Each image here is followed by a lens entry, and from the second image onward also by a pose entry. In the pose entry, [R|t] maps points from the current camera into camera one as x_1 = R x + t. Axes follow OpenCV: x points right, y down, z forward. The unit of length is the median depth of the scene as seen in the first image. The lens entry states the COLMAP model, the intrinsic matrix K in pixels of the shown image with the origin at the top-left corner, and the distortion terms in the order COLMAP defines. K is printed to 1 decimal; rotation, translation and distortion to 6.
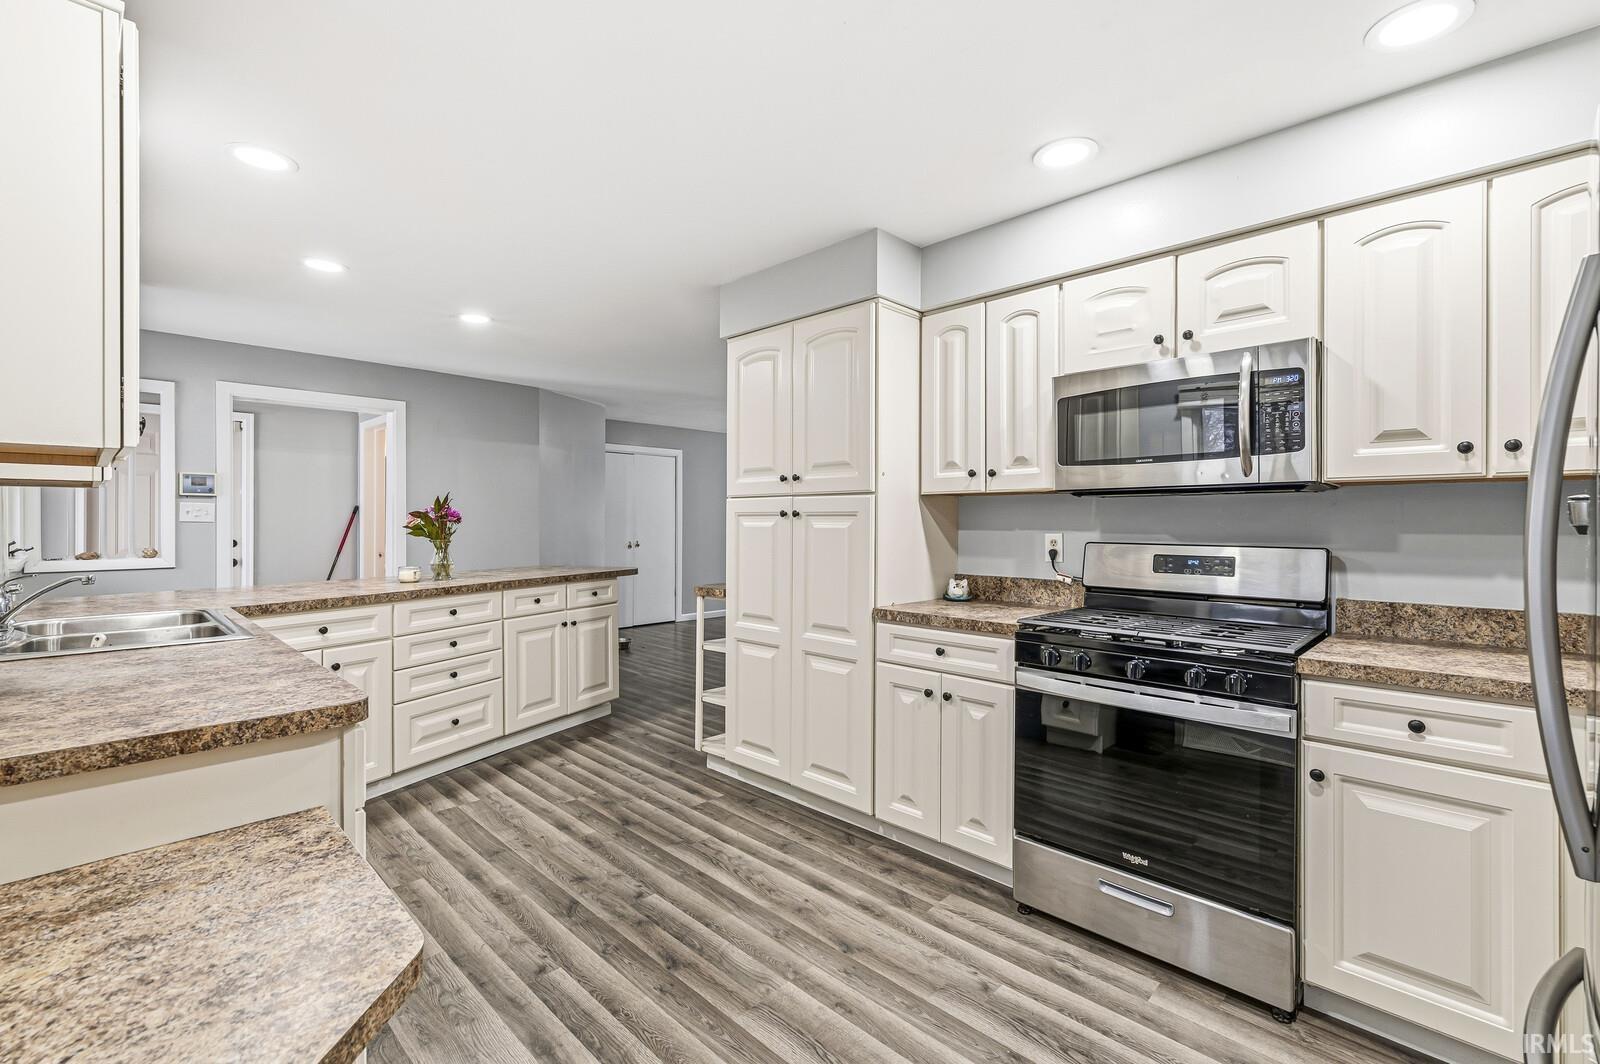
lens RADIAL K [[707.0, 0, 797.8], [0, 707.0, 532.5], [0, 0, 1]] dist [0.001567, 0.000149]
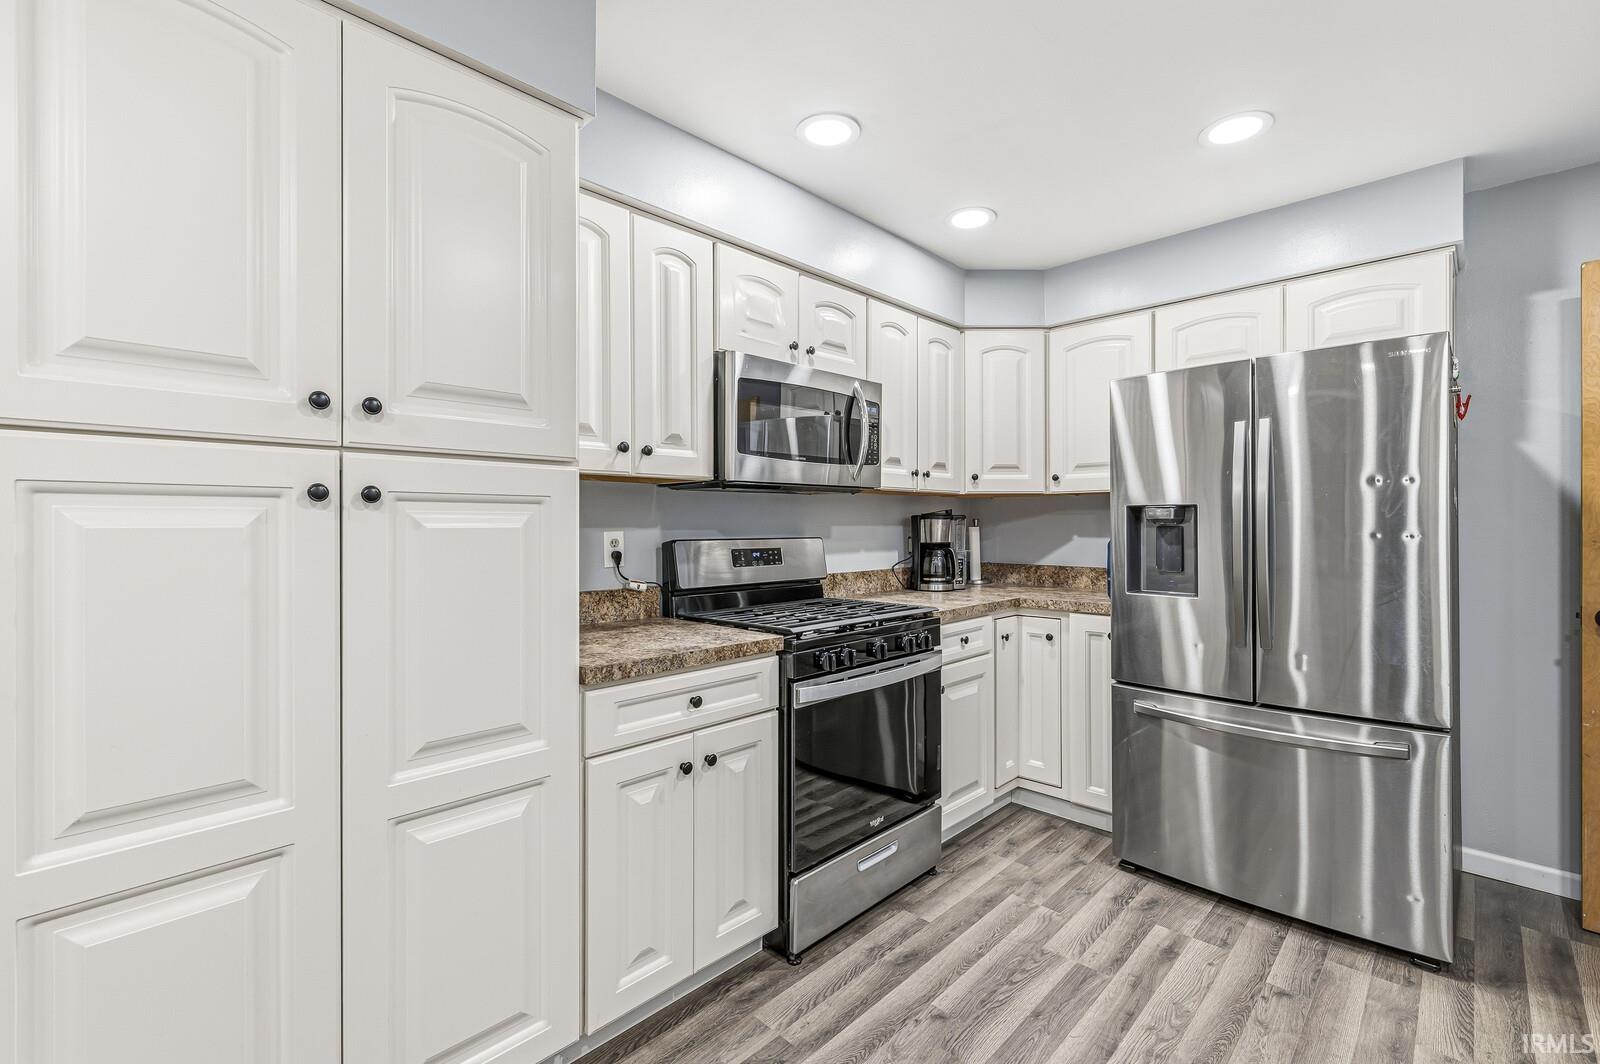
lens RADIAL K [[707.0, 0, 796.1], [0, 707.0, 529.9], [0, 0, 1]] dist [0.001567, 0.000149]
pose [[-0.015711, -0.013771, 0.999782, -0.520909], [0.015715, 0.999778, 0.014018, -0.009832], [-0.999753, 0.015932, -0.015491, 0.954166]]
